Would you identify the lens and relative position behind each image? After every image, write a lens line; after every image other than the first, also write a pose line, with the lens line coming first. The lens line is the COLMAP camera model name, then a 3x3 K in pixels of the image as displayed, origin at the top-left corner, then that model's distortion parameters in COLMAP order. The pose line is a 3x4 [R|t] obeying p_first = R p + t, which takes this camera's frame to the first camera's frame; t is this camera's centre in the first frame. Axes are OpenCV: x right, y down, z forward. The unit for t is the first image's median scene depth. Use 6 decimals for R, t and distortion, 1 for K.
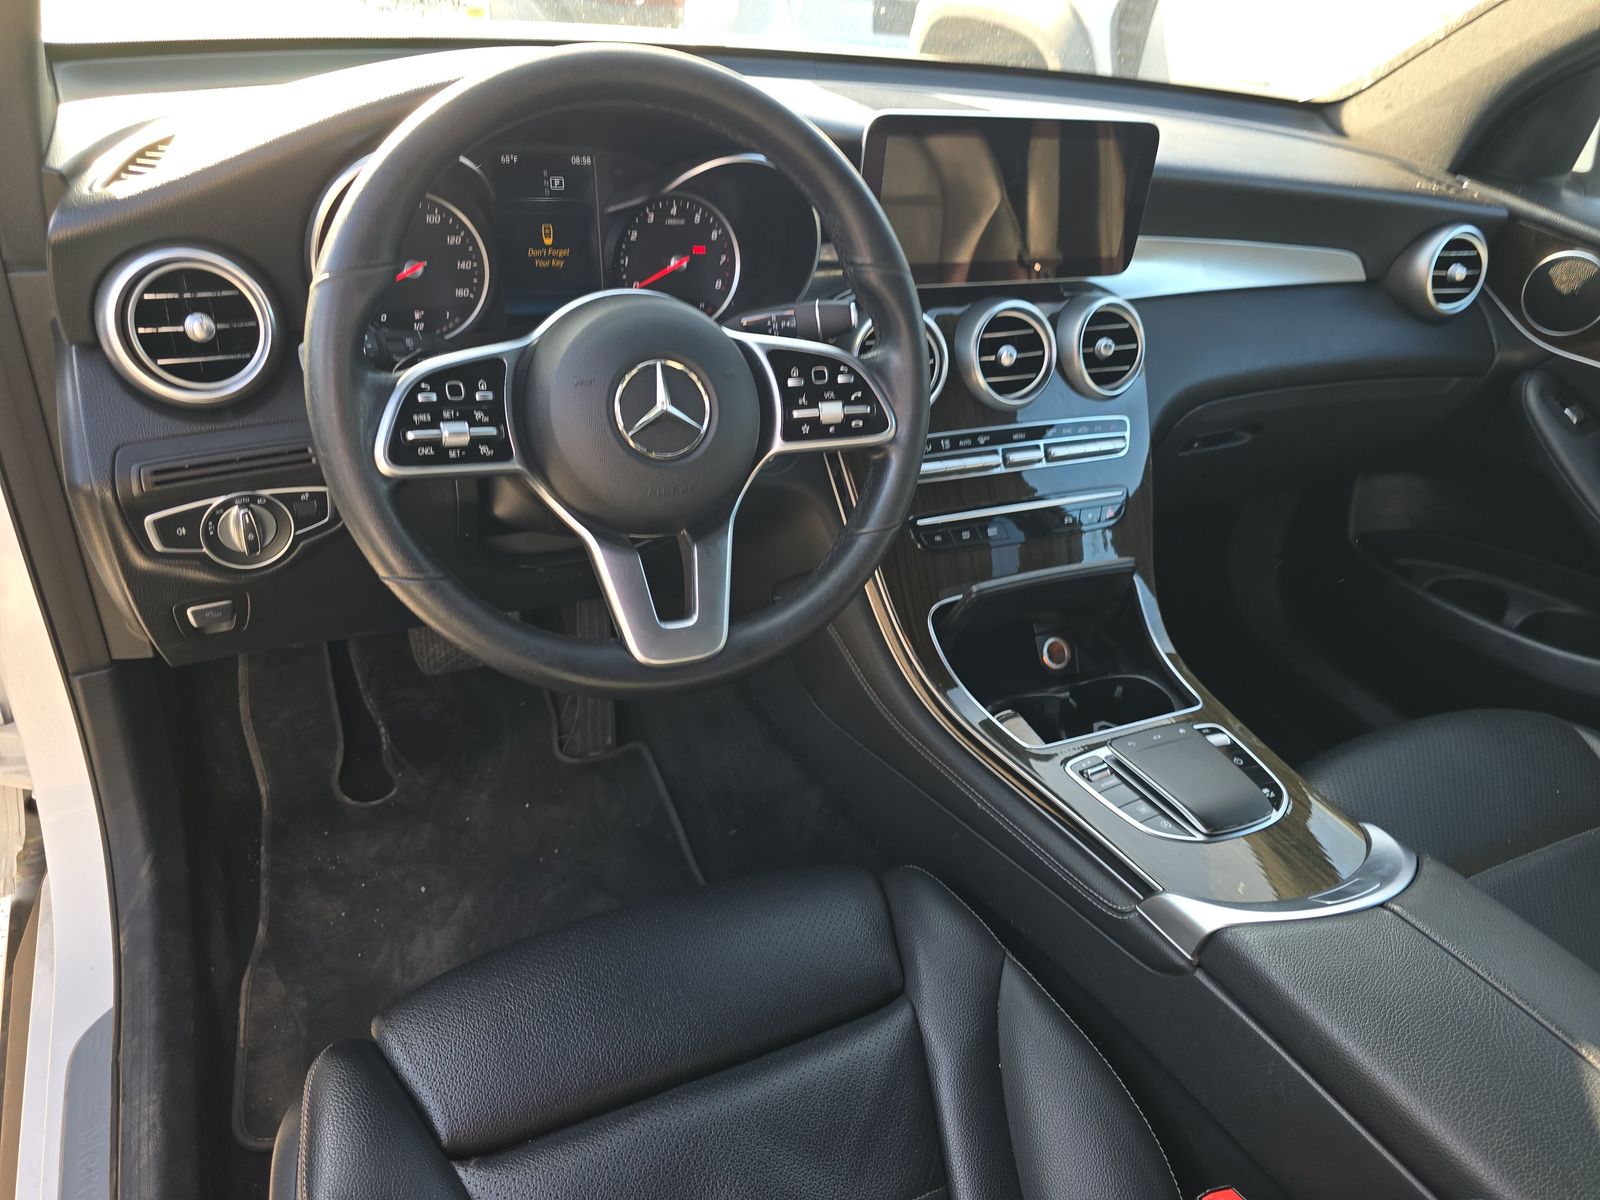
lens RADIAL K [[1126.6, 0, 790.1], [0, 1126.6, 577.2], [0, 0, 1]] dist [0.064869, -0.076584]
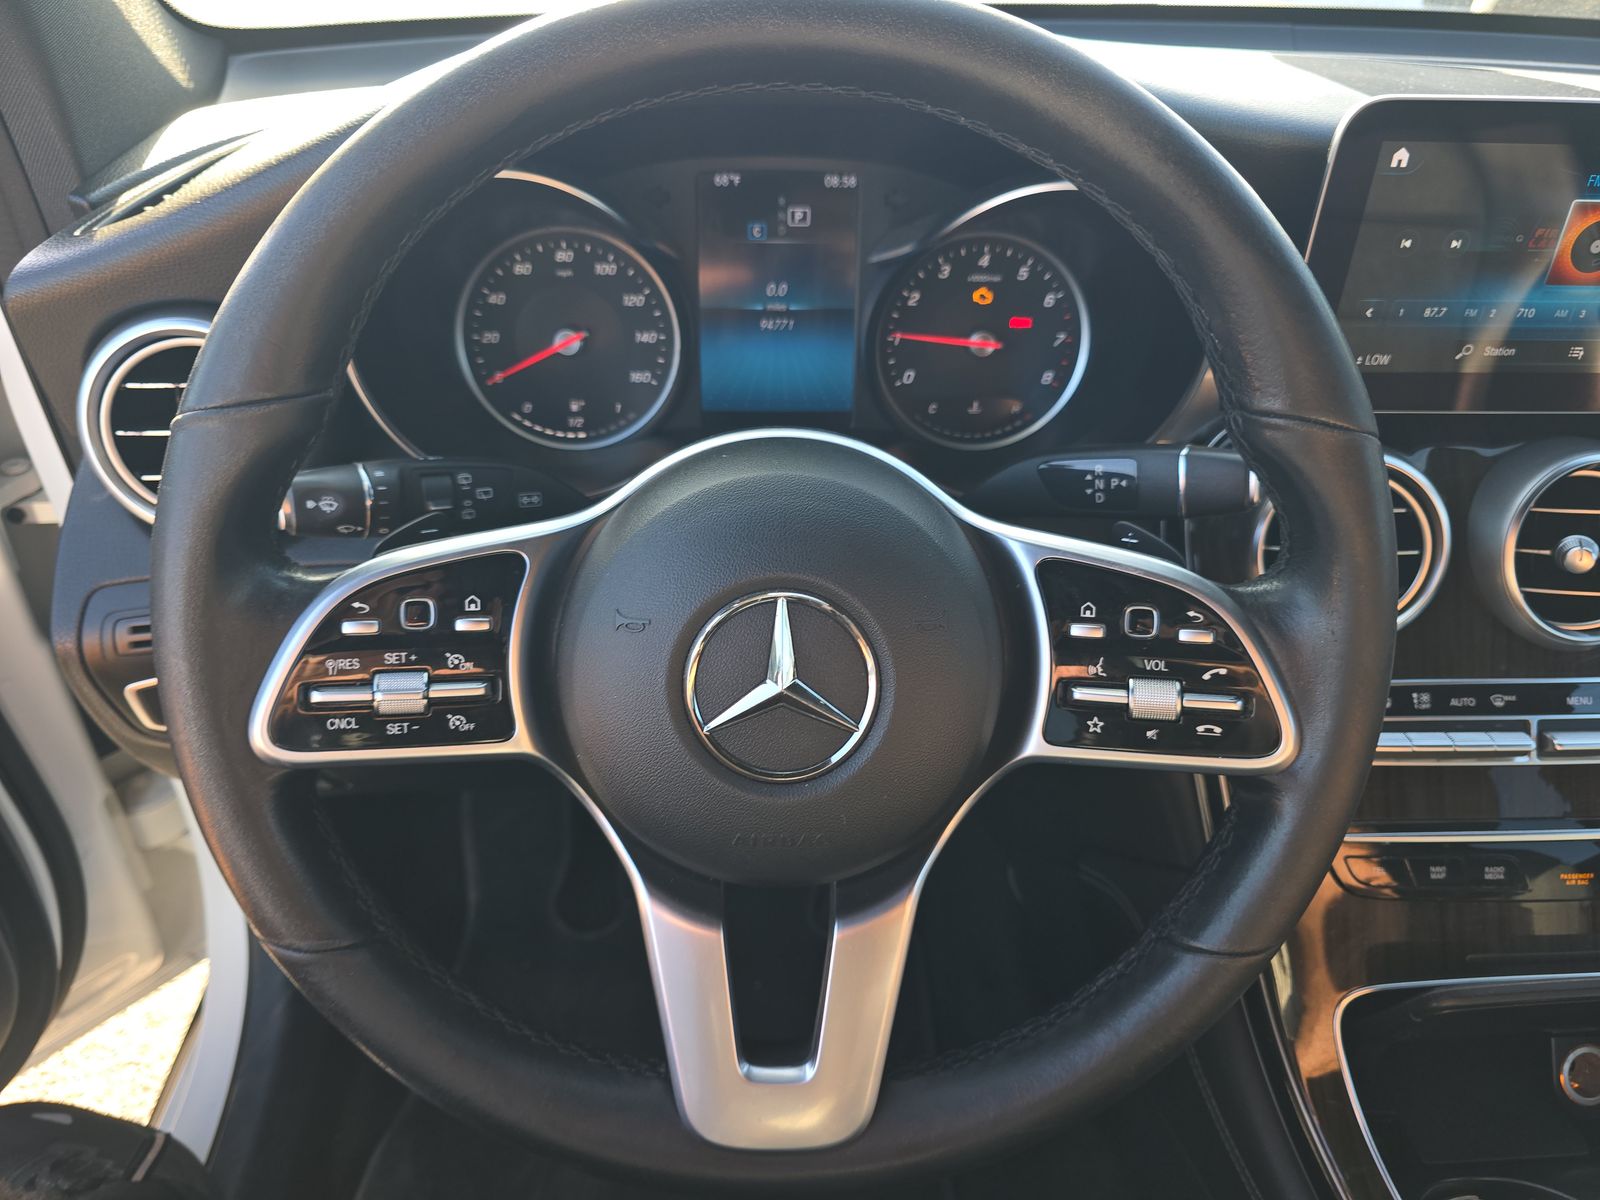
lens RADIAL K [[1126.6, 0, 790.1], [0, 1126.6, 577.2], [0, 0, 1]] dist [0.064869, -0.076584]
pose [[0.918688, 0.144676, -0.367534, 0.062500], [-0.139091, 0.989397, 0.041793, -0.191330], [0.369683, 0.012726, 0.929071, 0.453250]]
